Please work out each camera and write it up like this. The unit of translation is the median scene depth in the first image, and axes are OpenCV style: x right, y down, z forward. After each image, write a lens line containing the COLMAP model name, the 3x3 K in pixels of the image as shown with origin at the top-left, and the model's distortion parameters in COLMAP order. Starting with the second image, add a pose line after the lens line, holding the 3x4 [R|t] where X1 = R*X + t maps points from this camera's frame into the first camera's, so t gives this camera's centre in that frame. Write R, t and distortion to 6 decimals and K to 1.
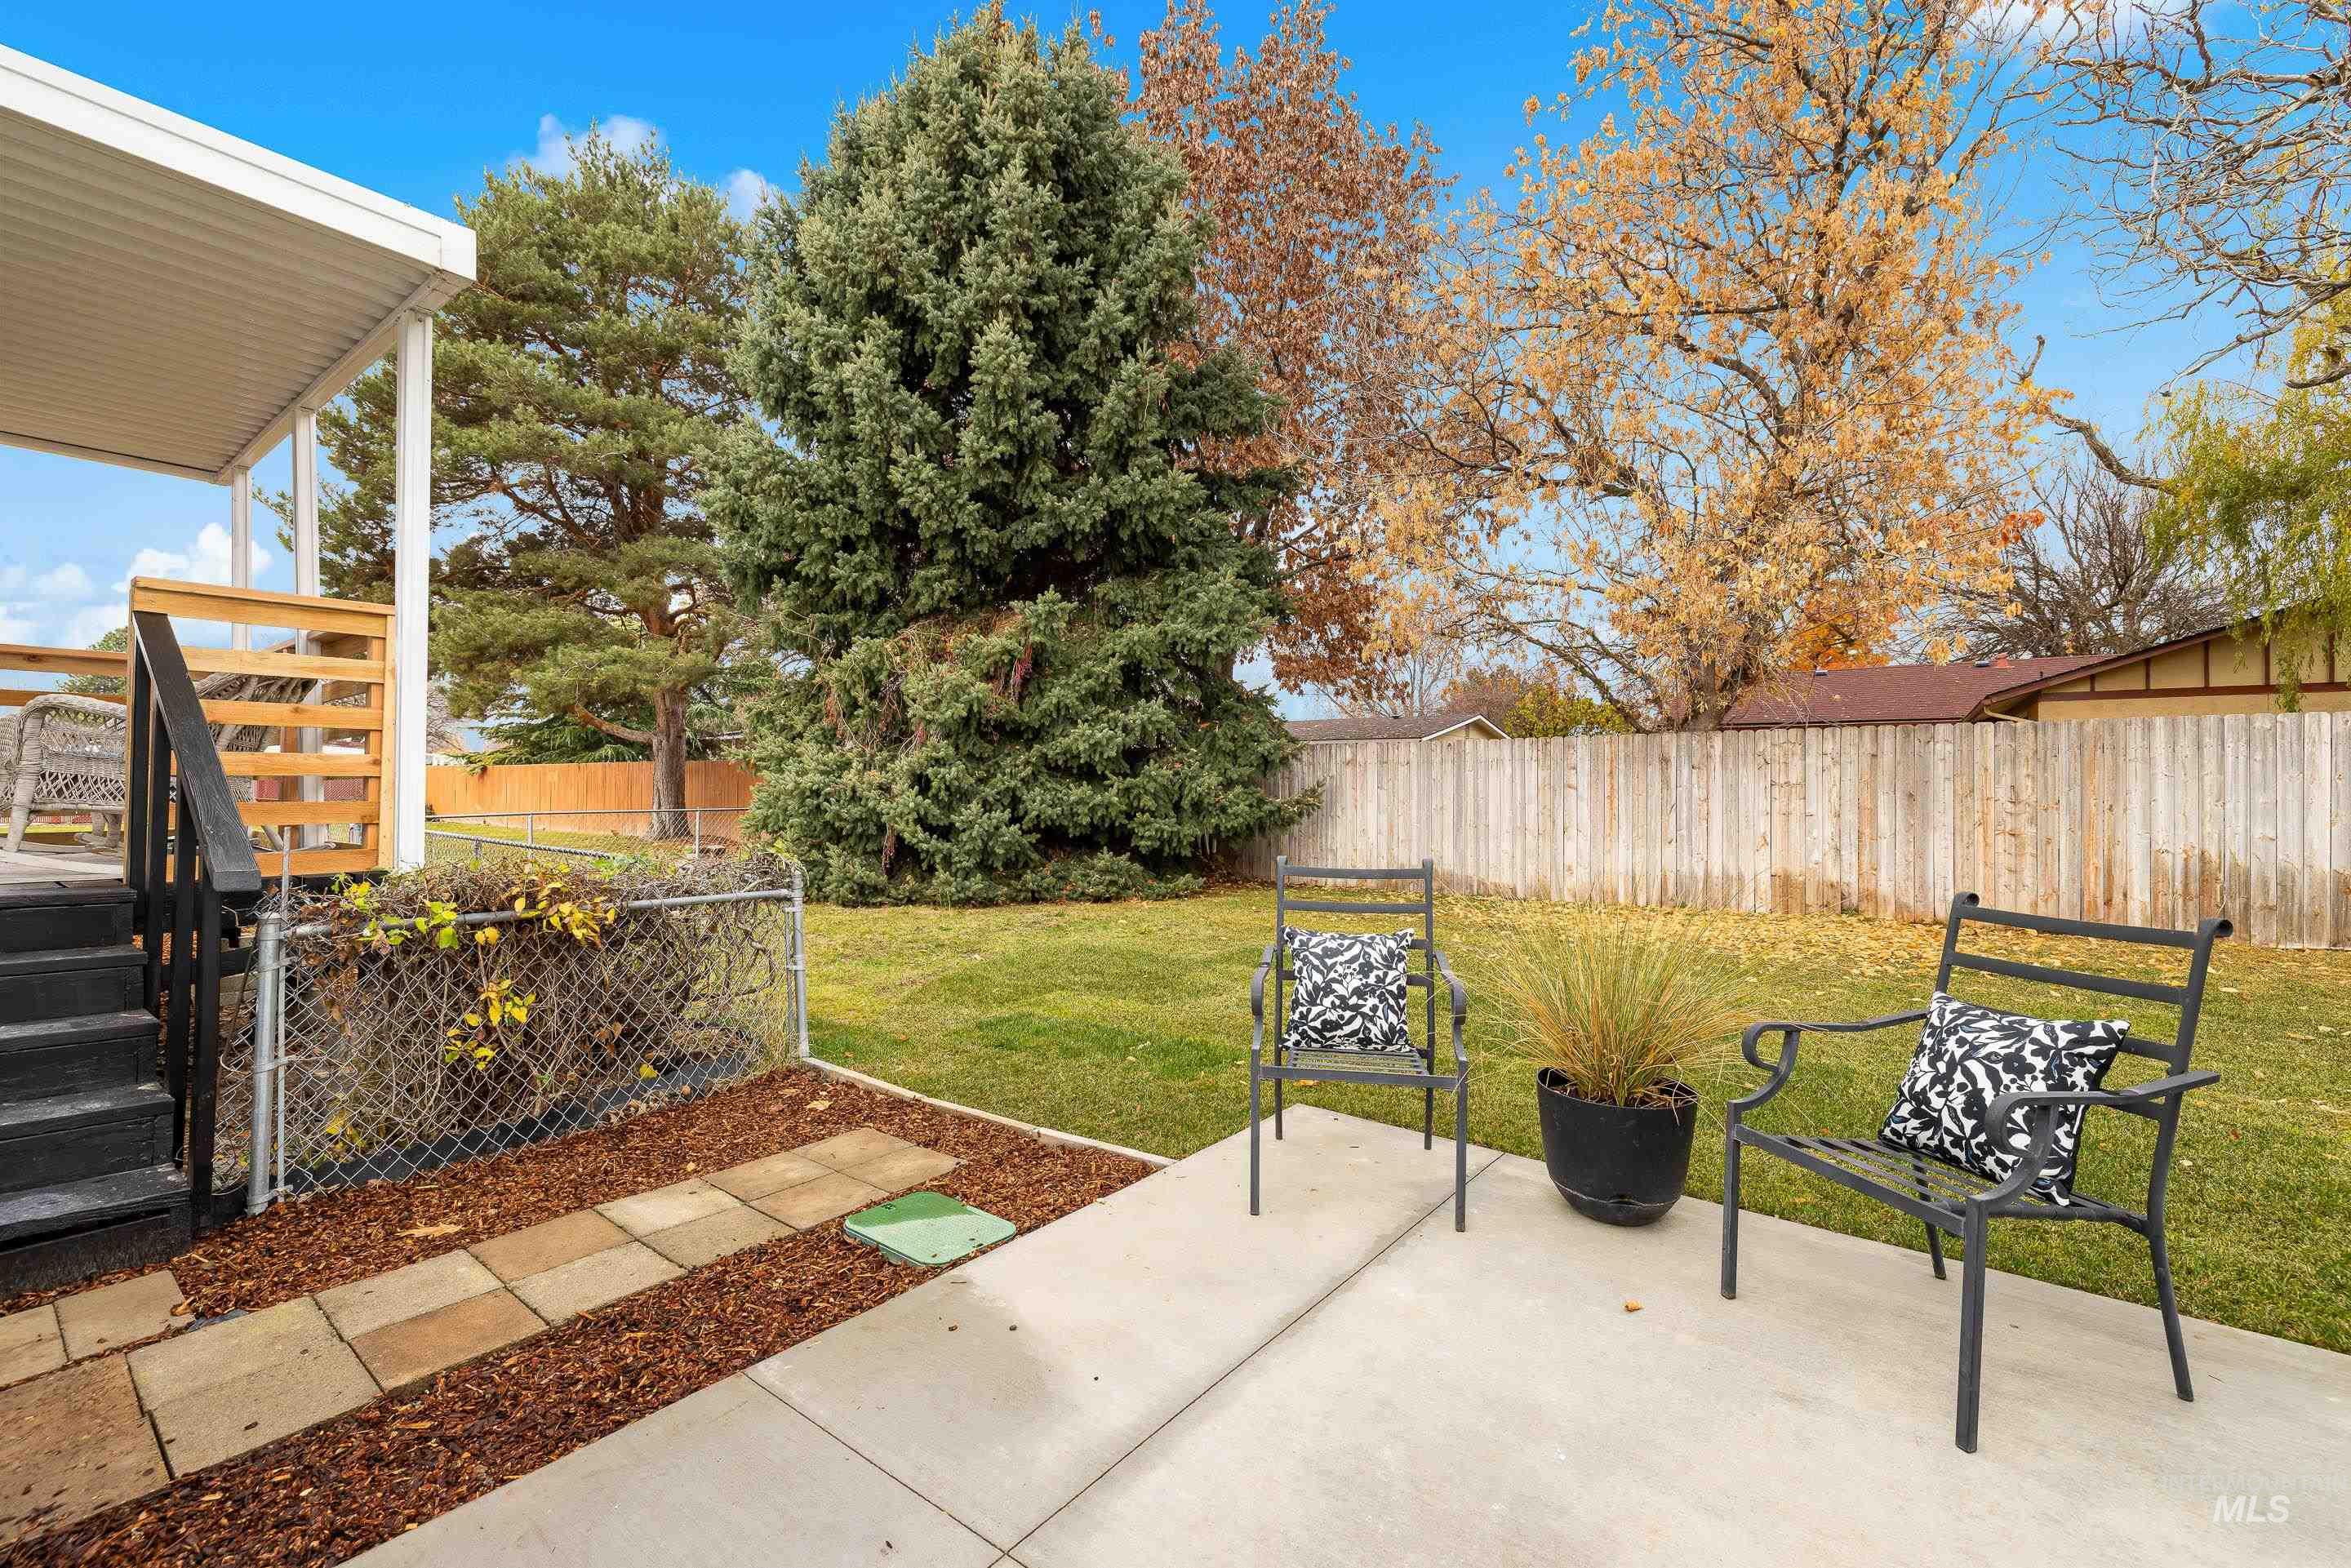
lens RADIAL K [[979.5, 0, 1175.5], [0, 979.5, 784.0], [0, 0, 1]] dist [-0.000742, -0.000059]
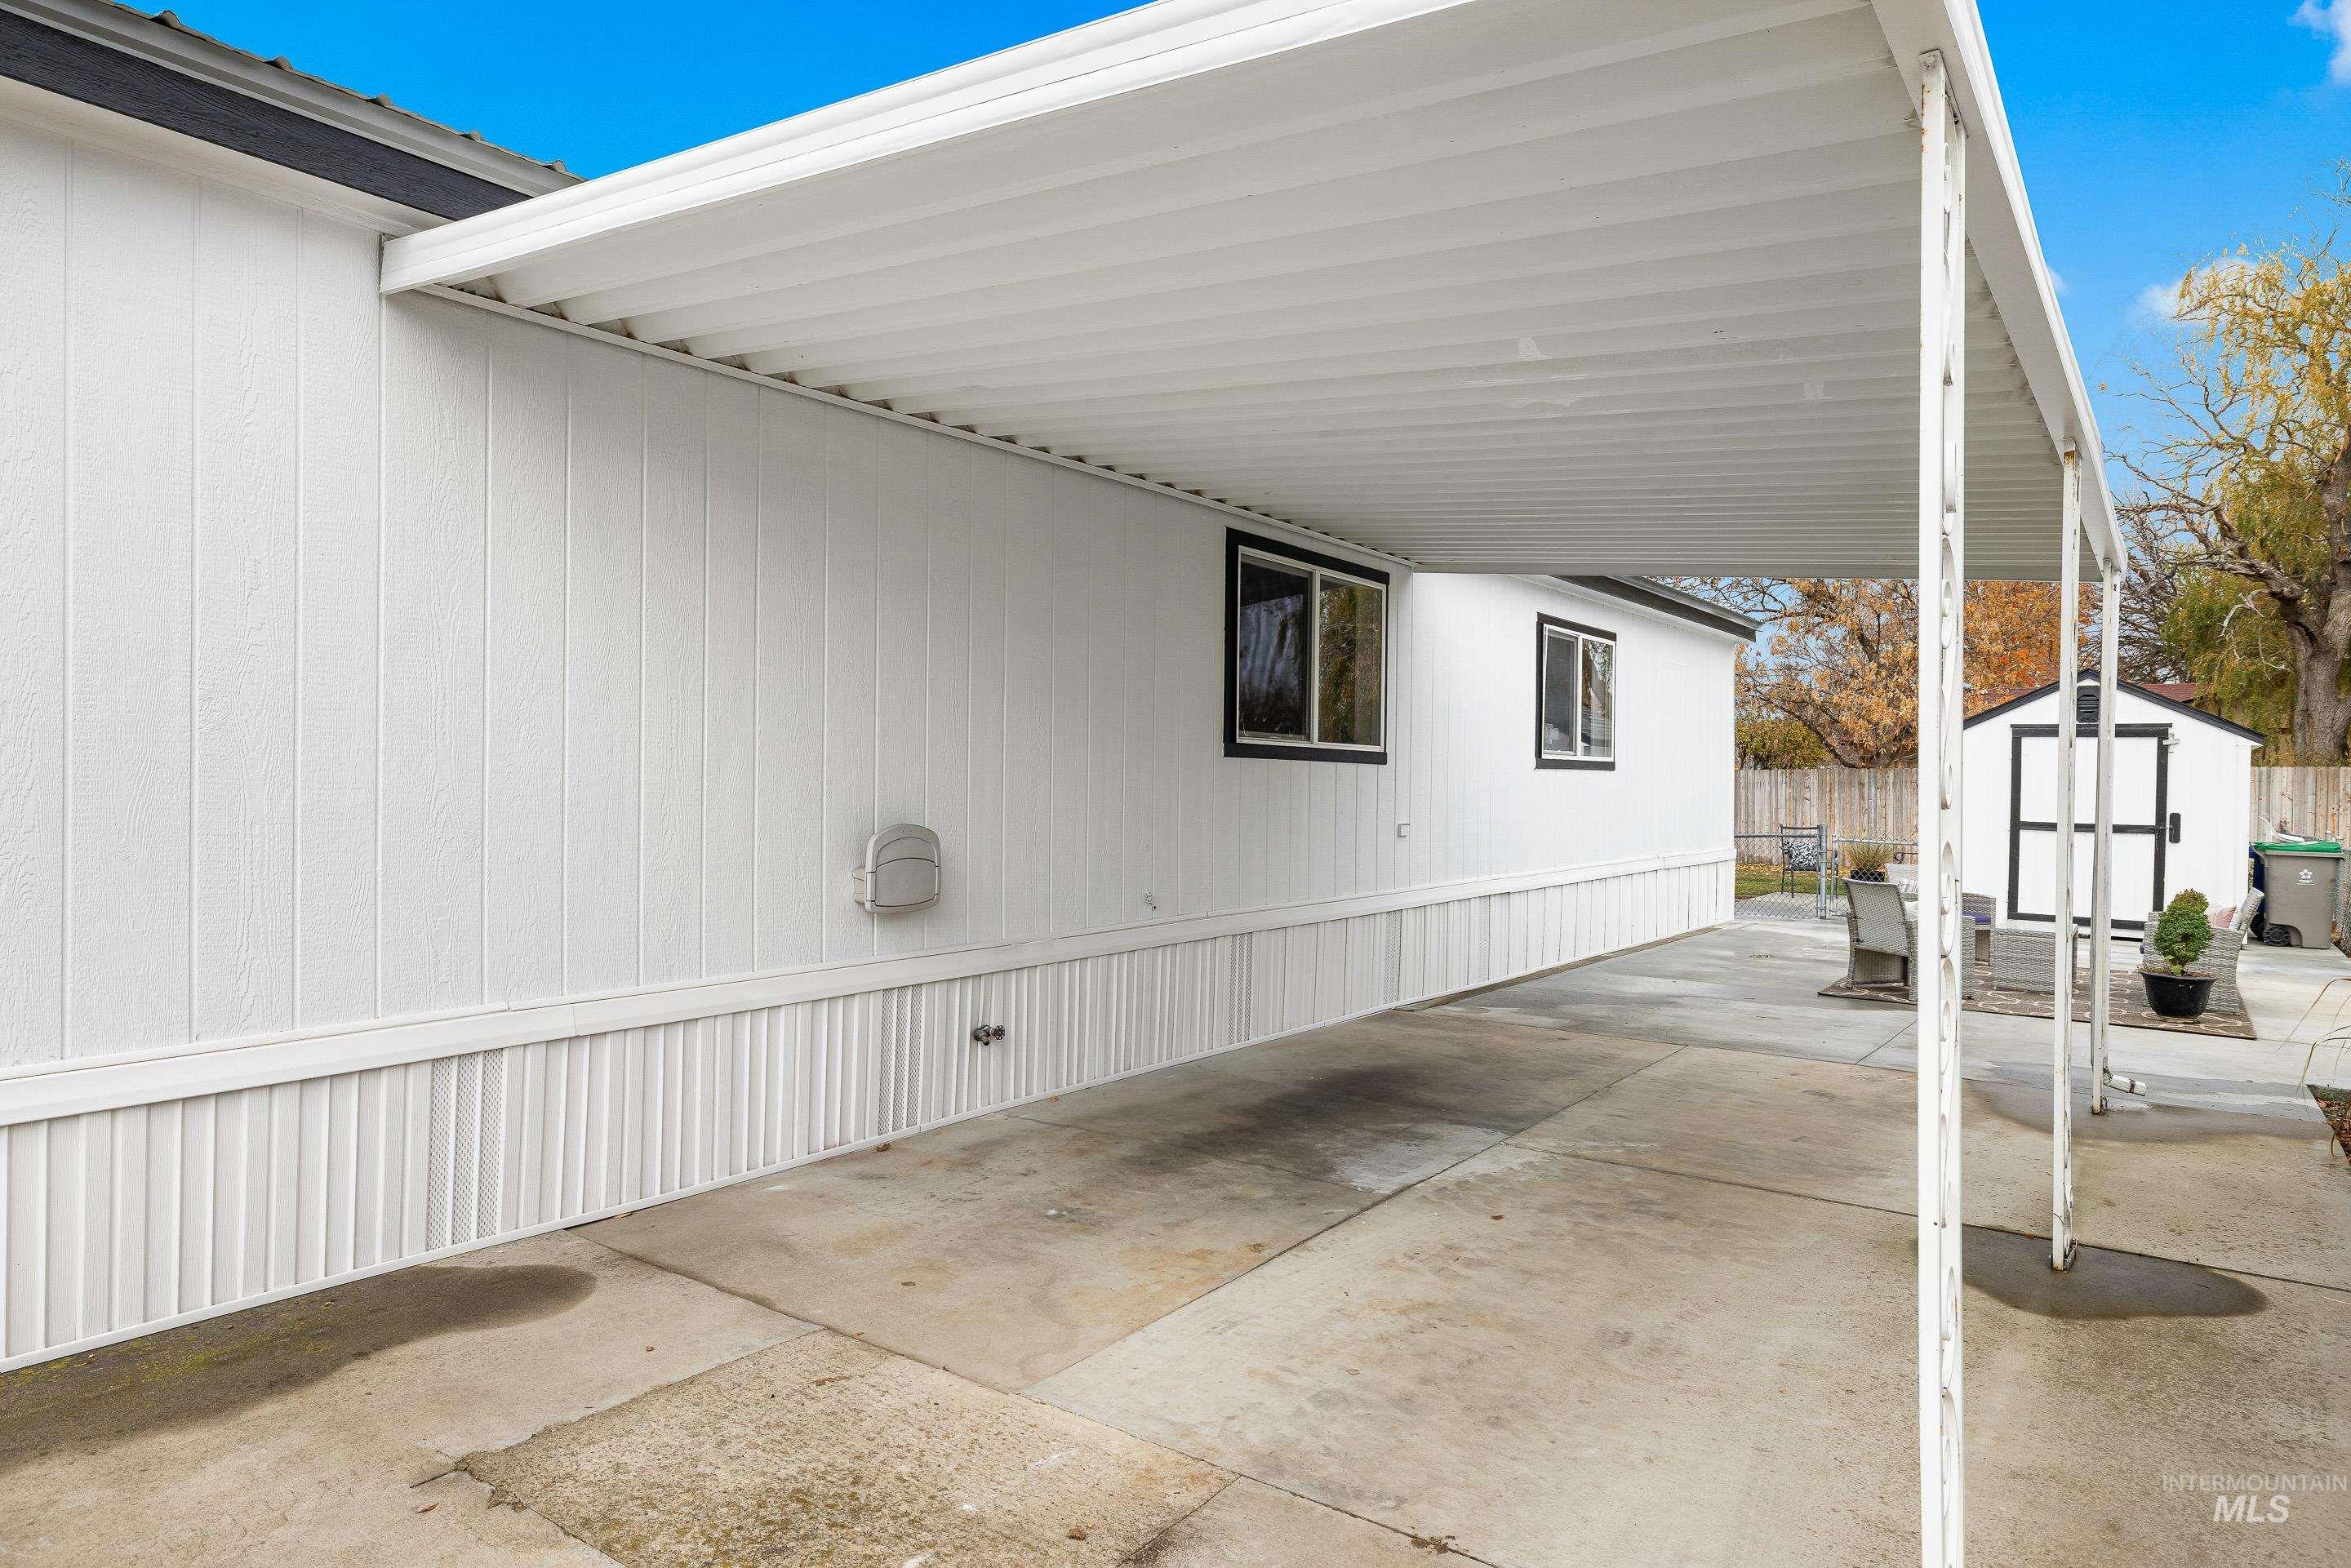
lens RADIAL K [[1369.8, 0, 1175.5], [0, 1369.8, 784.0], [0, 0, 1]] dist [-0.001341, -0.001284]
pose [[0.999729, 0.001334, 0.023253, -0.755145], [-0.001480, 0.999979, 0.006302, -0.036567], [-0.023244, -0.006335, 0.999710, -1.368269]]
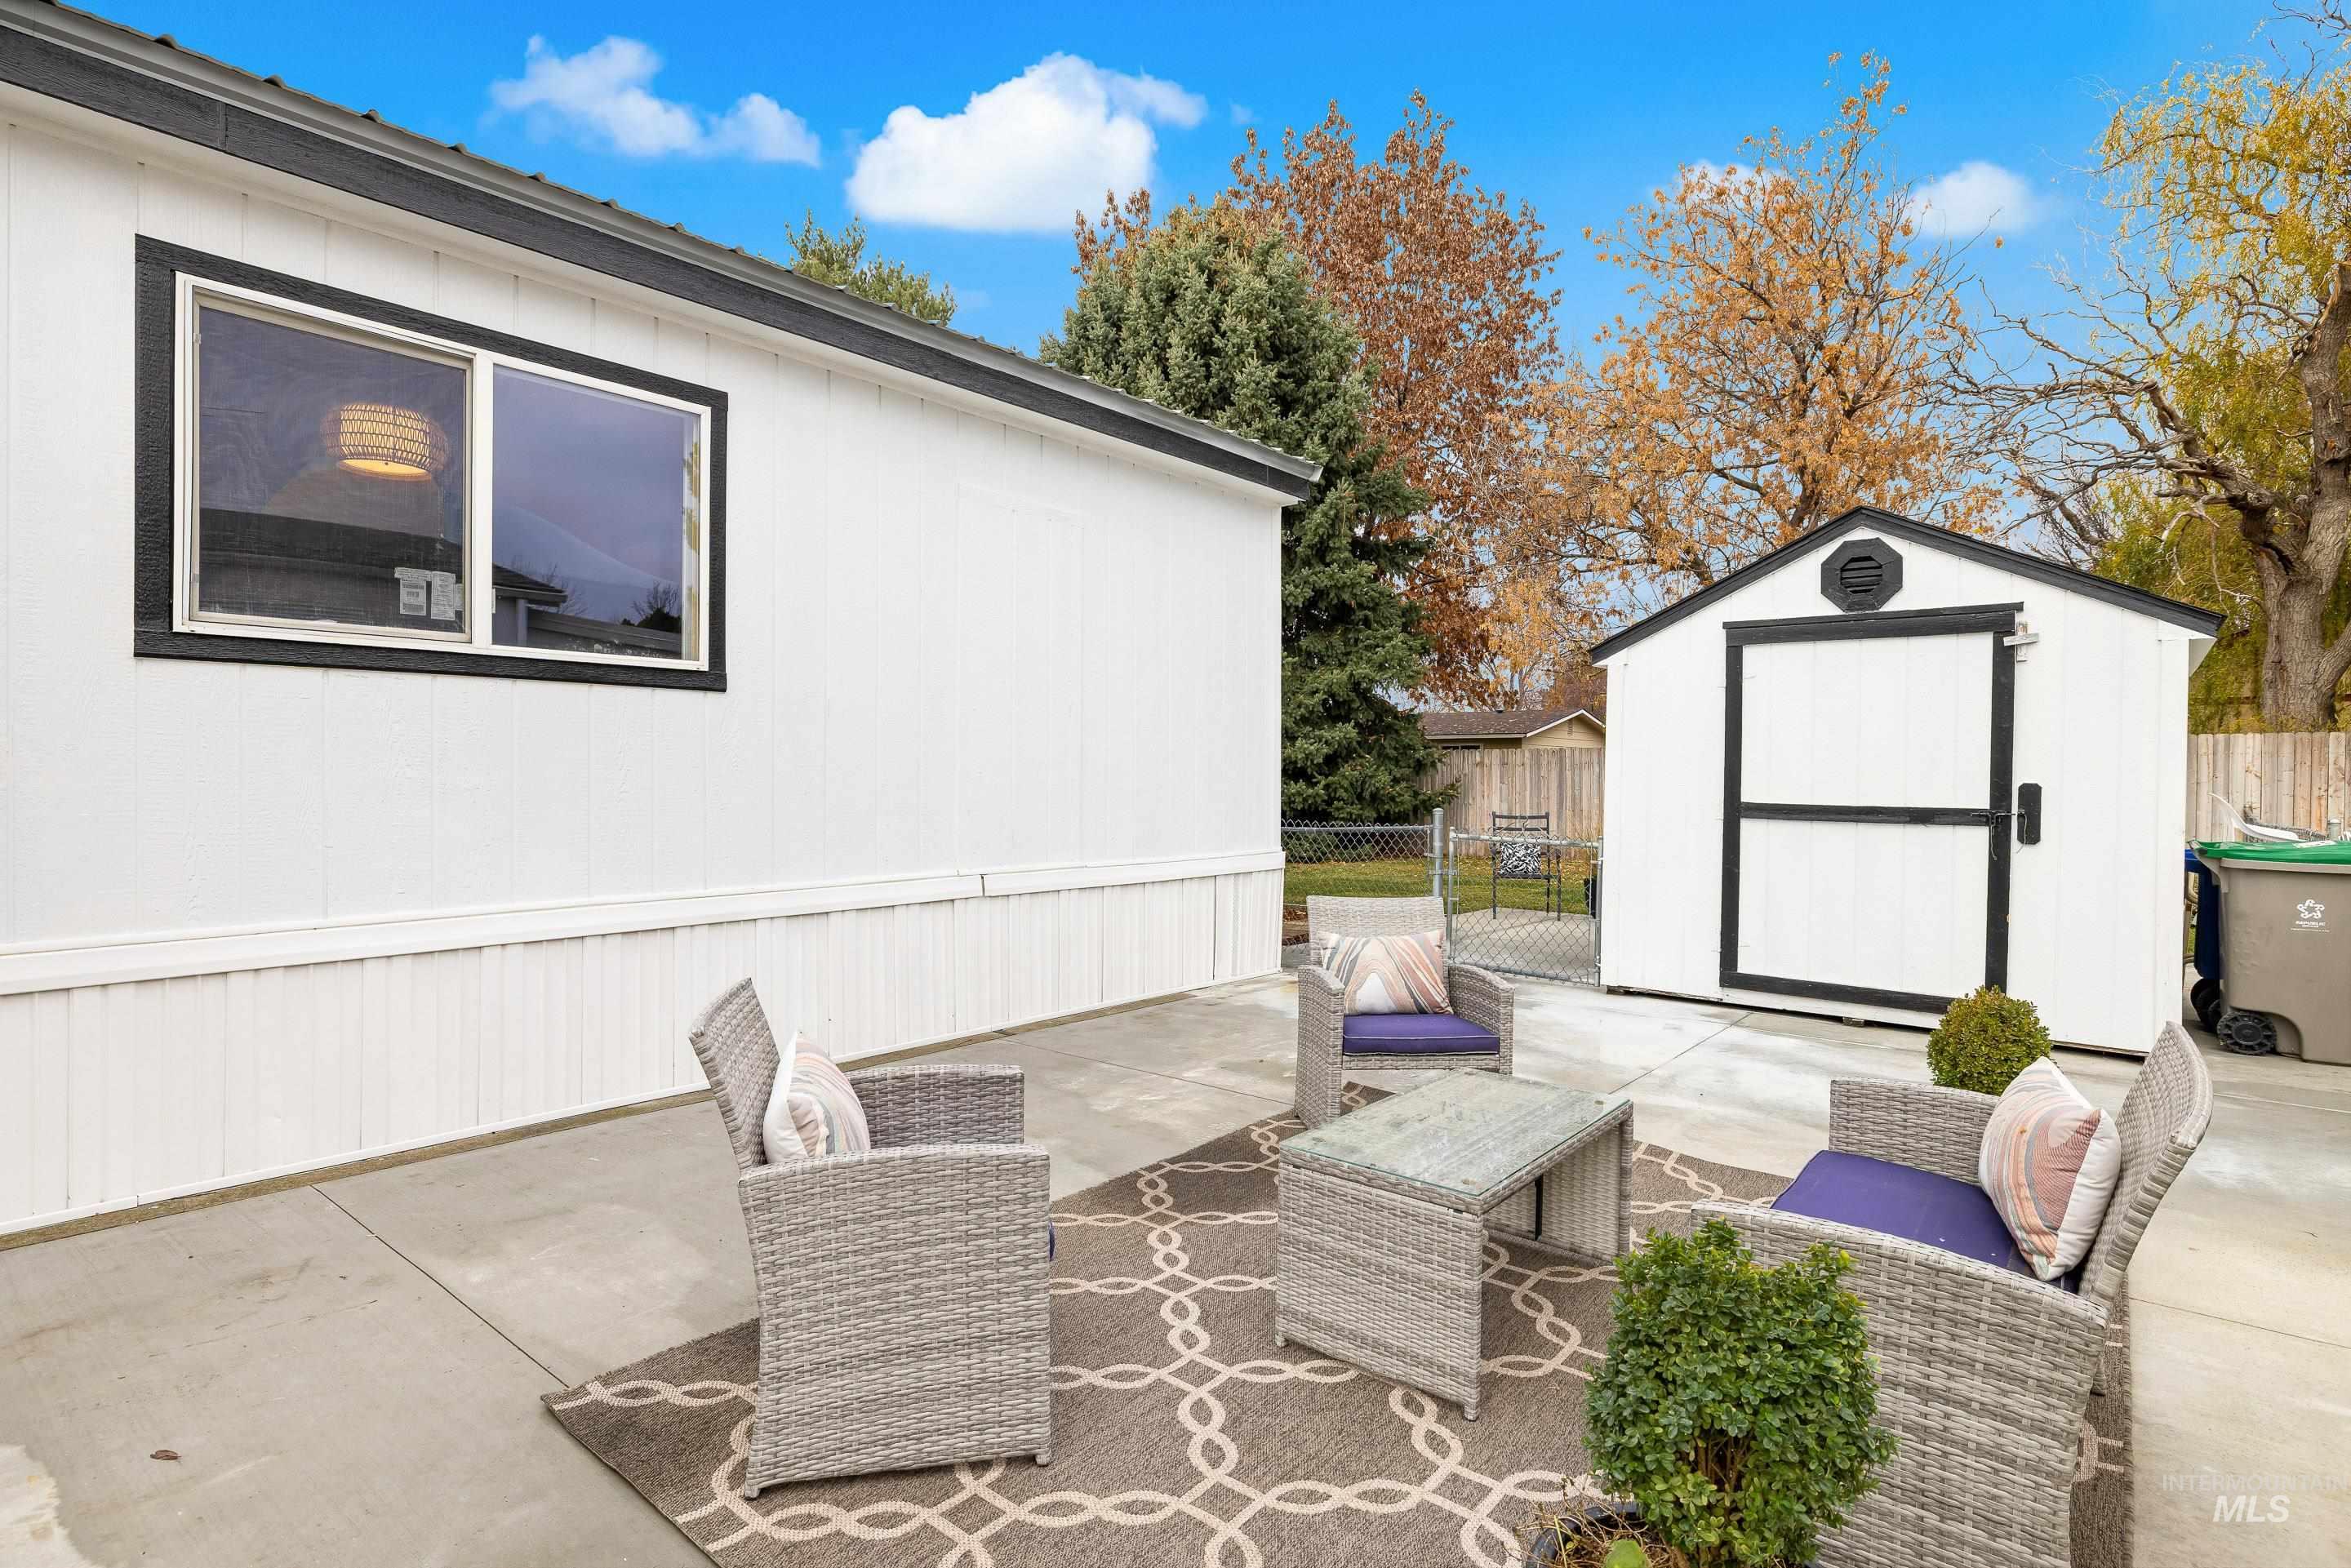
lens RADIAL K [[1161.0, 0, 1175.5], [0, 1161.0, 784.0], [0, 0, 1]] dist [-0.007687, 0.001270]
pose [[0.999148, -0.003175, -0.041147, -0.200004], [0.003506, 0.999962, 0.007963, -0.010054], [0.041120, -0.008101, 0.999121, -0.705046]]
